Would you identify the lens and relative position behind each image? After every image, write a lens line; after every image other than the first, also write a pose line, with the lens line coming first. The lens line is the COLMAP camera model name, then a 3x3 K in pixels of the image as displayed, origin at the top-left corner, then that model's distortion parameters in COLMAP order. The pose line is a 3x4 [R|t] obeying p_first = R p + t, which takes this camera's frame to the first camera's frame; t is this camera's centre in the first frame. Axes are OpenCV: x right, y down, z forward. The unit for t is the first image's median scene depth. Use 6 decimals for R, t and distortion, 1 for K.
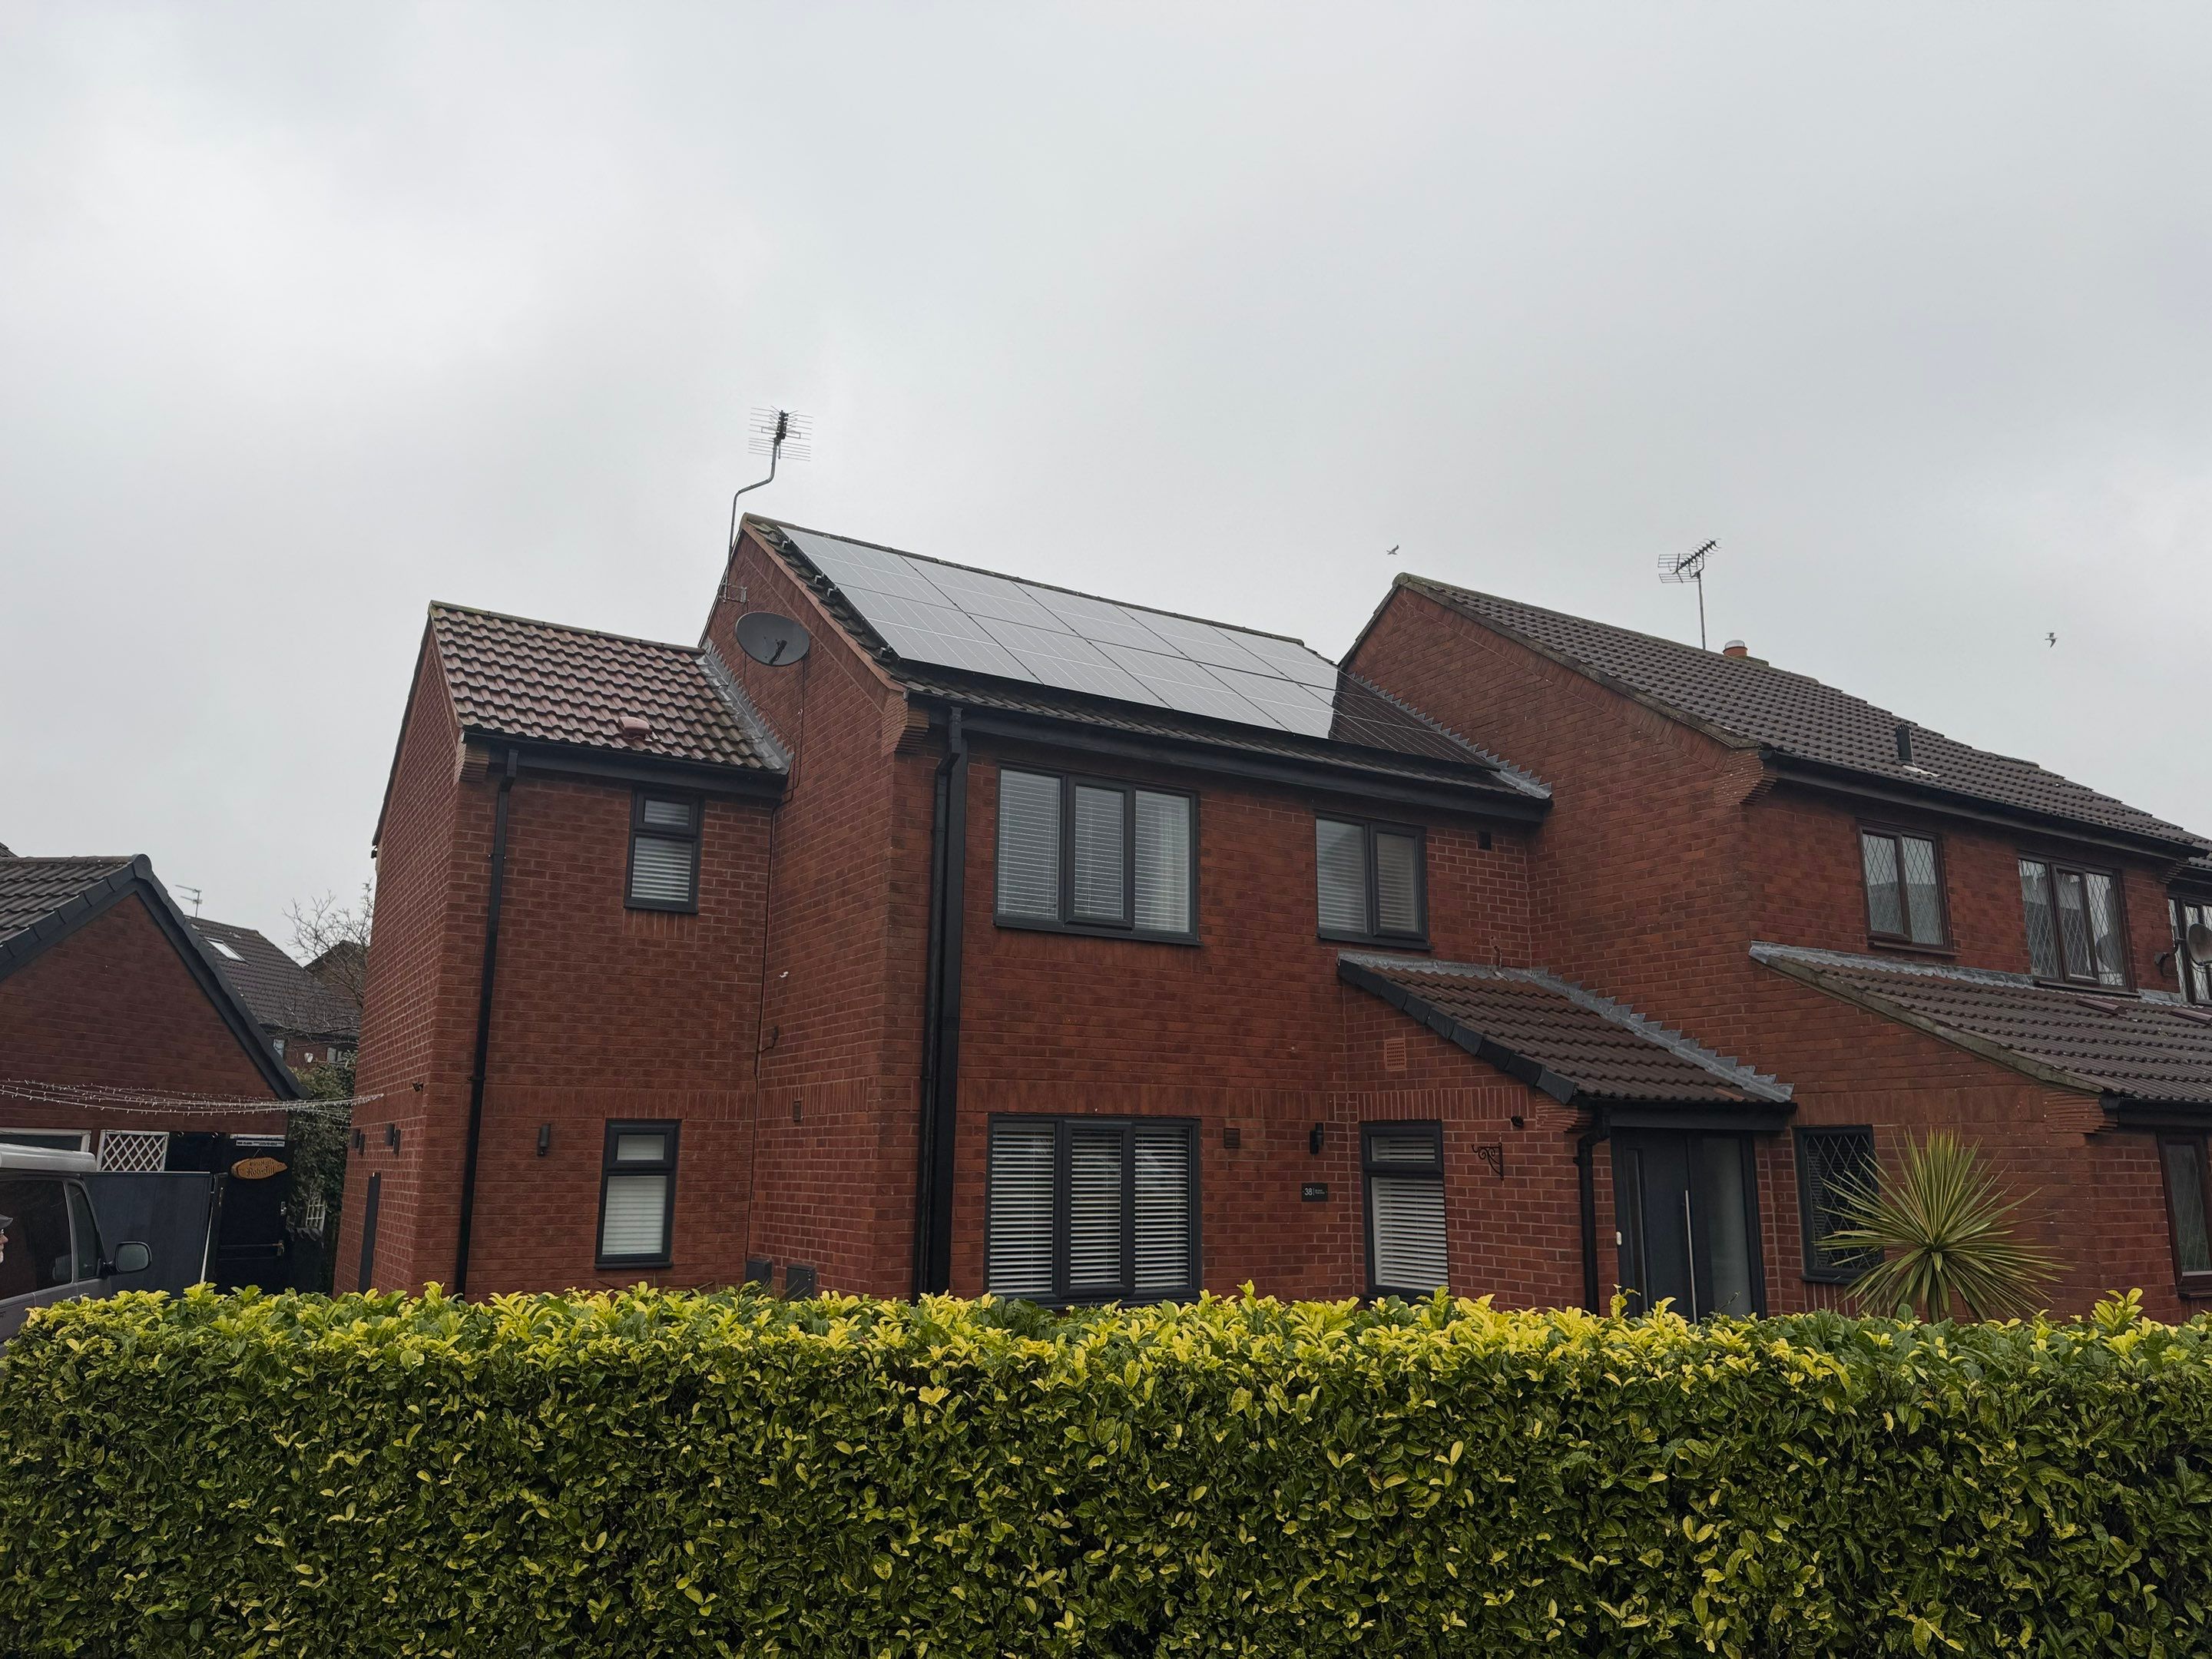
lens RADIAL K [[1534.8, 0, 1101.7], [0, 1534.8, 824.9], [0, 0, 1]] dist [0.174991, -0.364108]
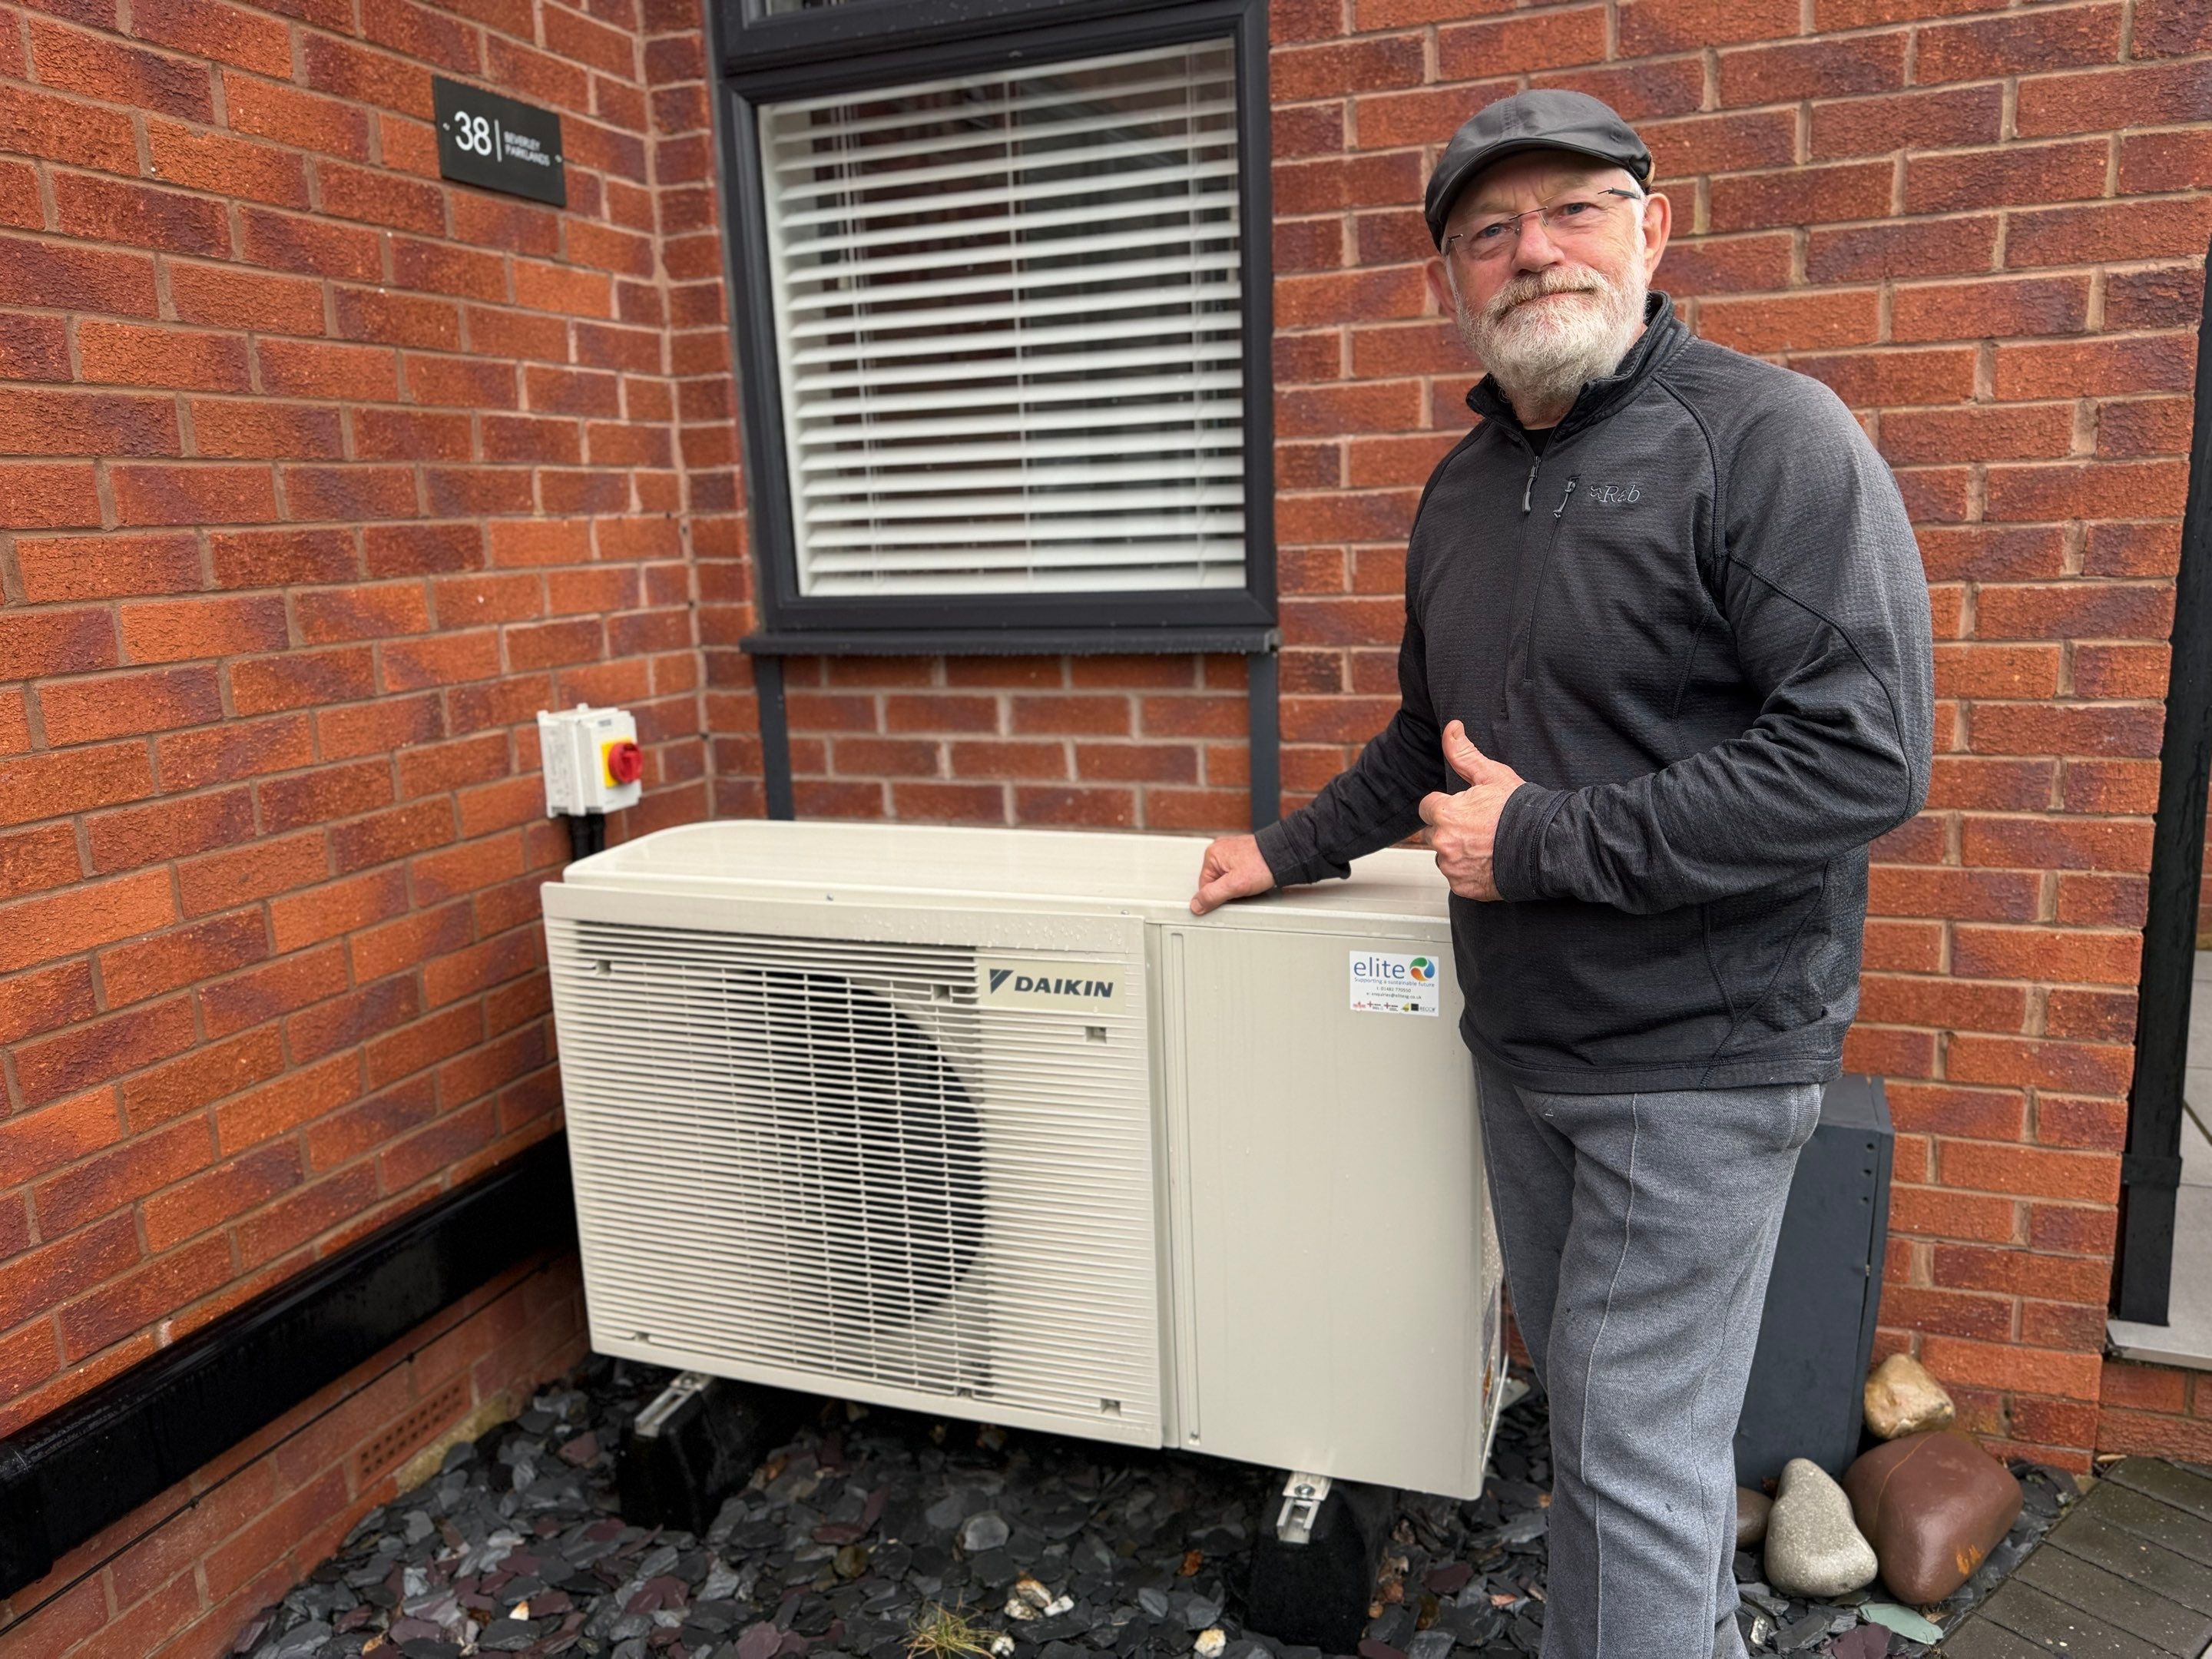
lens RADIAL K [[1585.5, 0, 1106.0], [0, 1585.5, 829.5], [0, 0, 1]] dist [0.029771, -0.004132]
pose [[0.784150, -0.155428, 0.600792, 0.065139], [-0.090360, 0.929212, 0.358329, 0.237250], [-0.613958, -0.335271, 0.714598, 0.787266]]
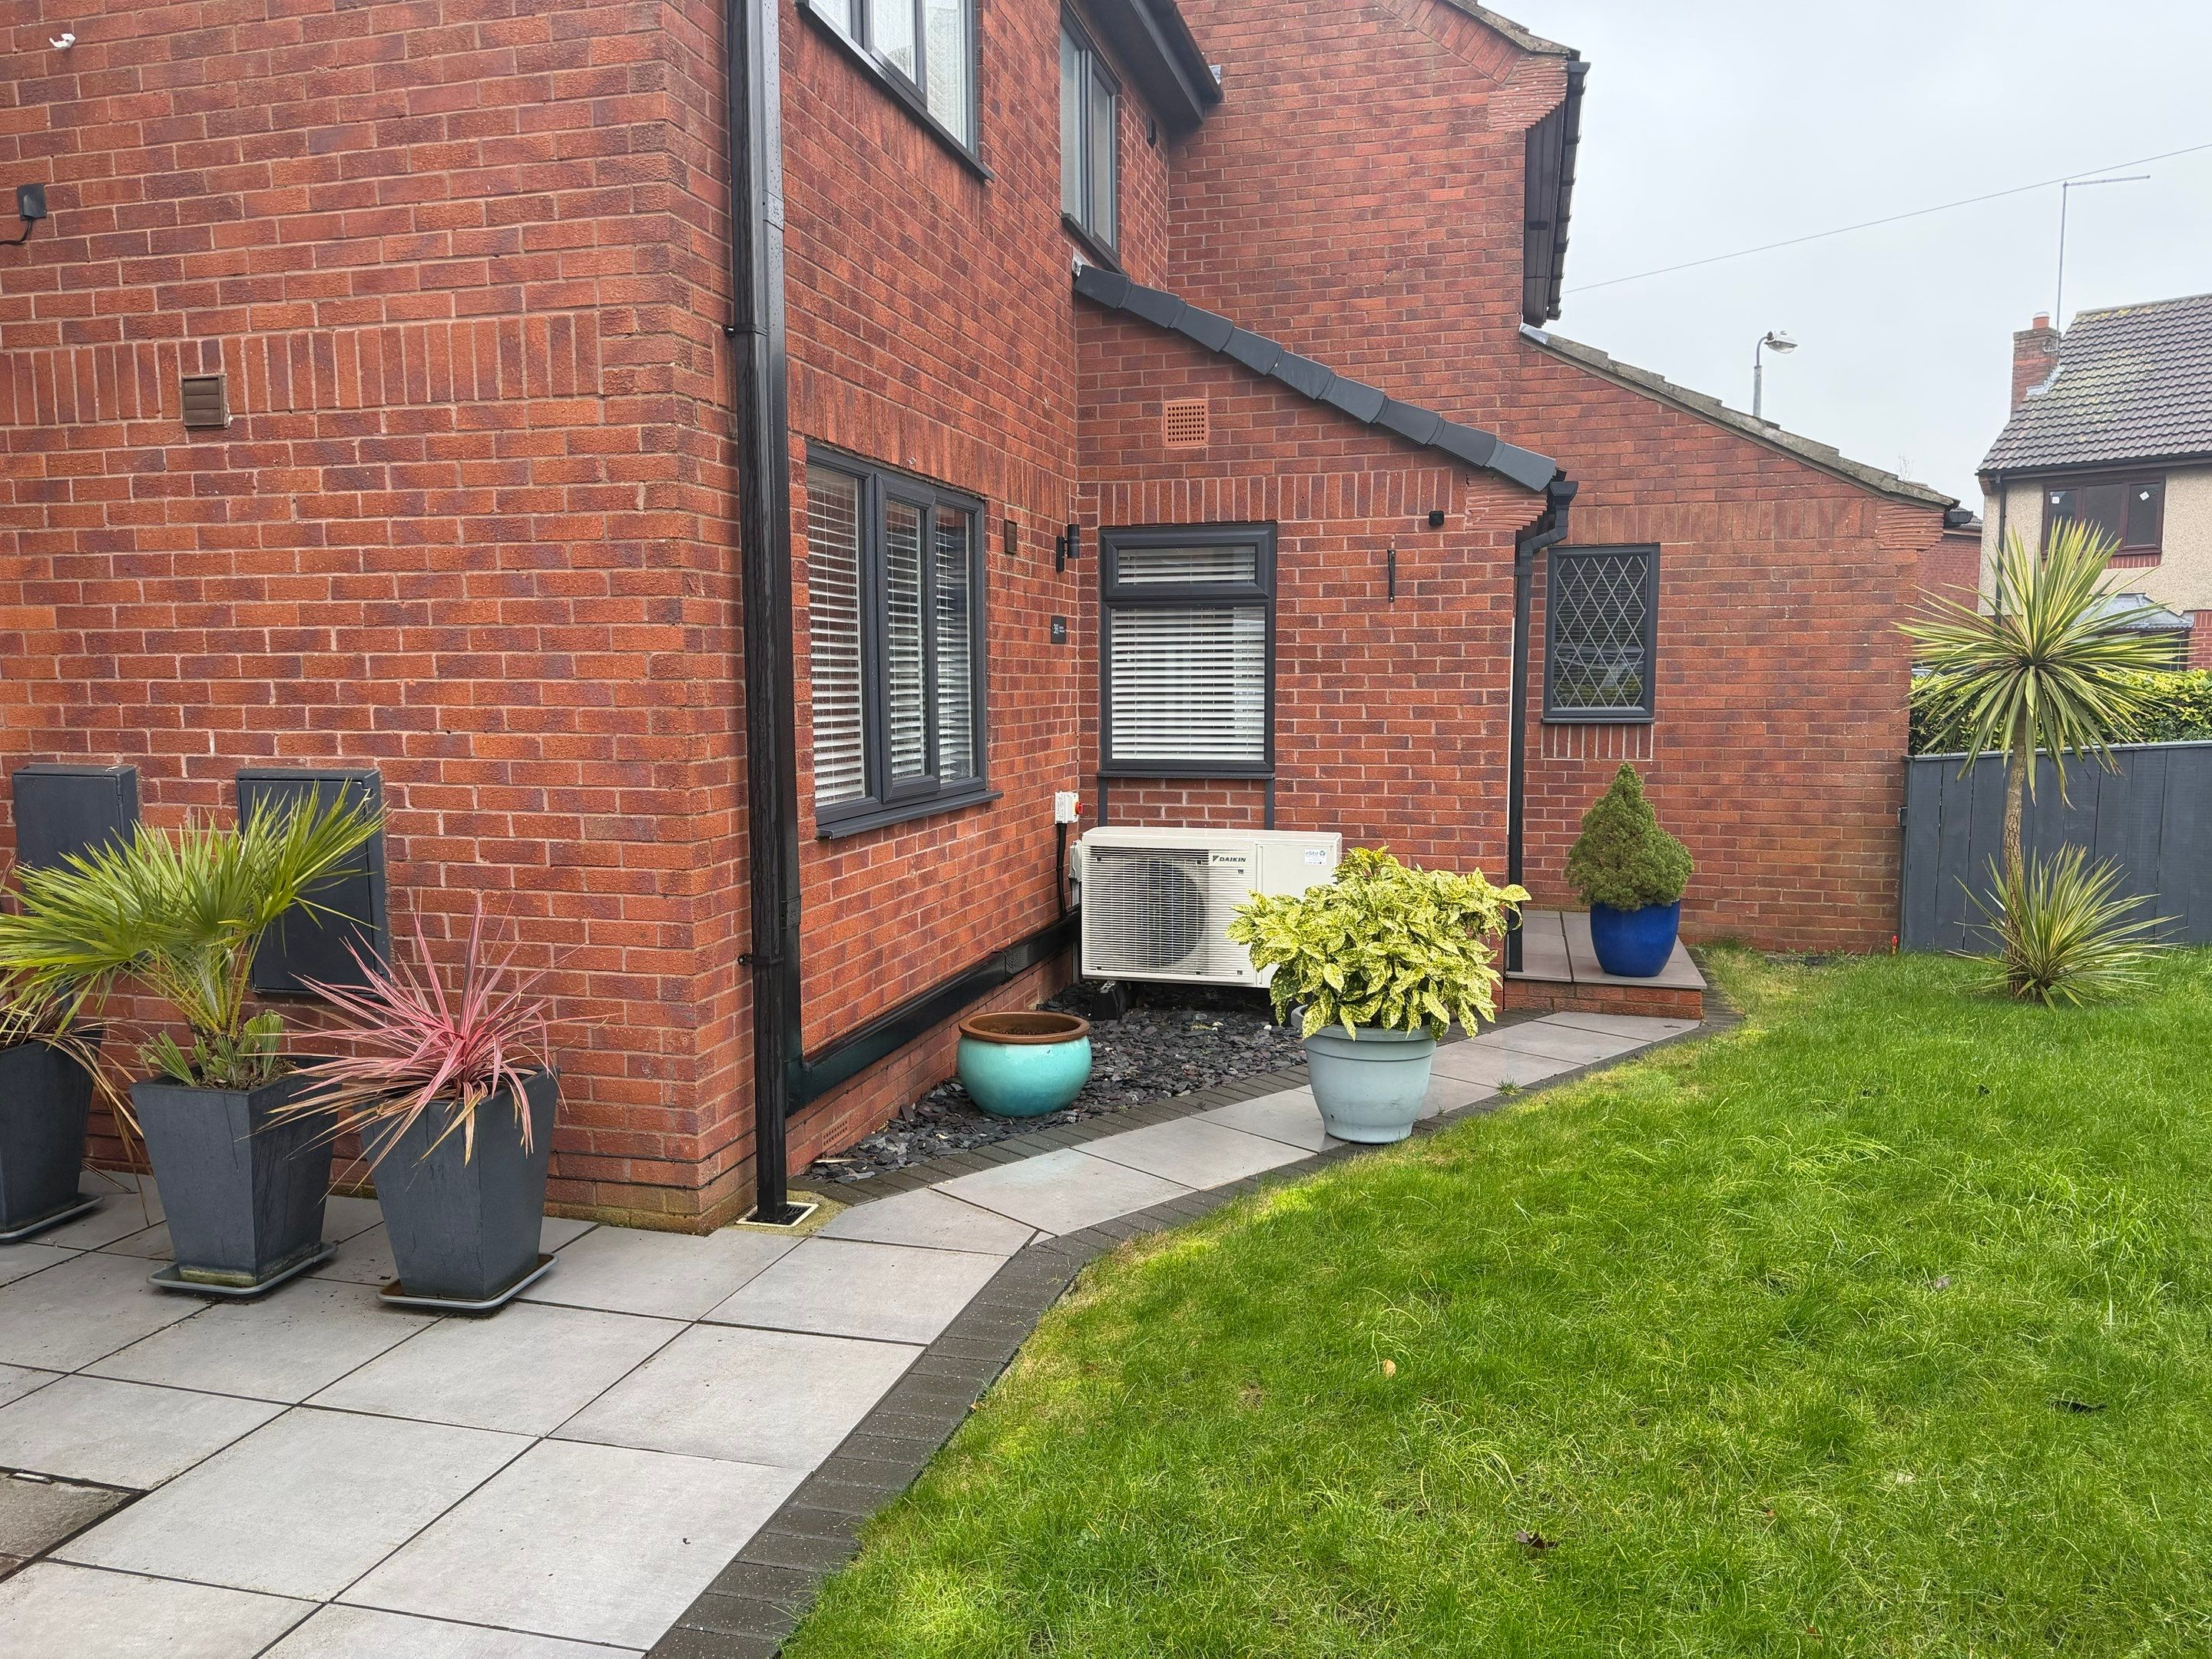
lens RADIAL K [[1534.8, 0, 1101.7], [0, 1534.8, 824.9], [0, 0, 1]] dist [0.174991, -0.364108]
pose [[0.717215, -0.078080, 0.692464, -0.304905], [-0.139835, 0.957365, 0.252783, 0.148508], [-0.682678, -0.278130, 0.675718, 0.524232]]
